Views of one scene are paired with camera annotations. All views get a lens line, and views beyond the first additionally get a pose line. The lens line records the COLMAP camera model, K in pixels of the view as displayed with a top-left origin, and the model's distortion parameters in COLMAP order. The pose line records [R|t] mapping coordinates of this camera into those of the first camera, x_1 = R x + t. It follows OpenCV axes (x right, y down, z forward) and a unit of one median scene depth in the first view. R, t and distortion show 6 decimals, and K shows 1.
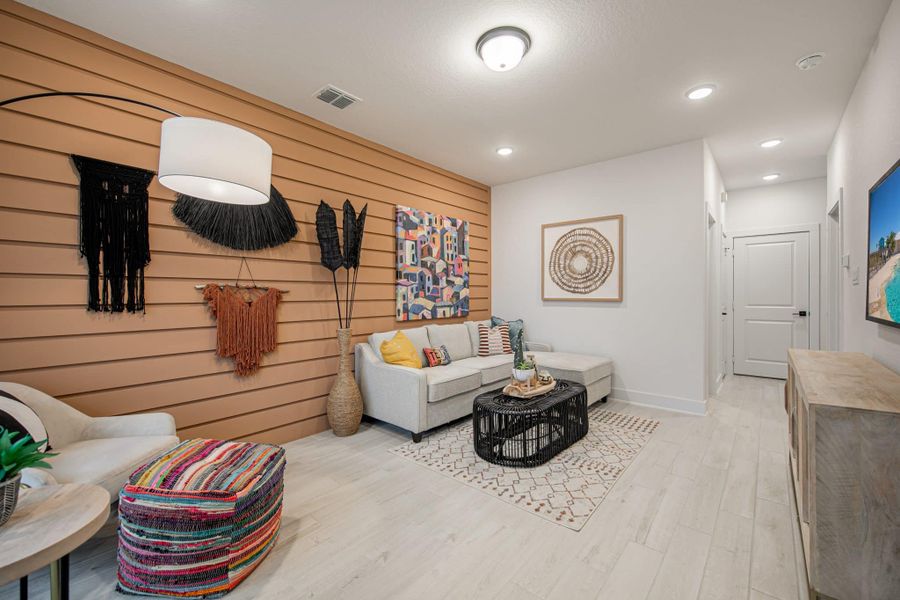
lens RADIAL K [[365.7, 0, 450.0], [0, 365.7, 300.0], [0, 0, 1]] dist [-0.000733, -0.000068]
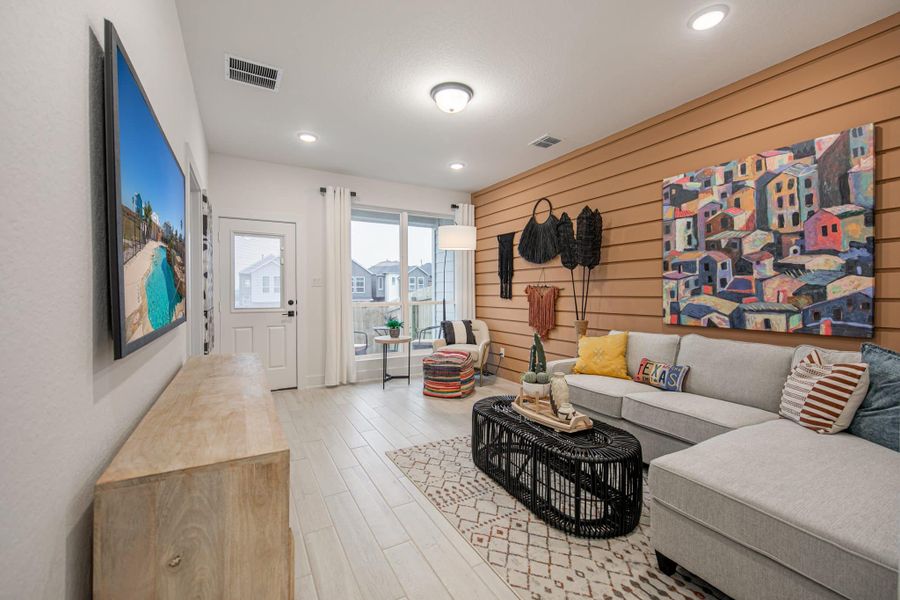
lens RADIAL K [[377.5, 0, 447.7], [0, 377.5, 301.6], [0, 0, 1]] dist [-0.000360, -0.000311]
pose [[-0.352684, 0.028653, -0.935304, 0.767402], [-0.008005, 0.999402, 0.033636, -0.014333], [0.935708, 0.019350, -0.352244, 0.808259]]
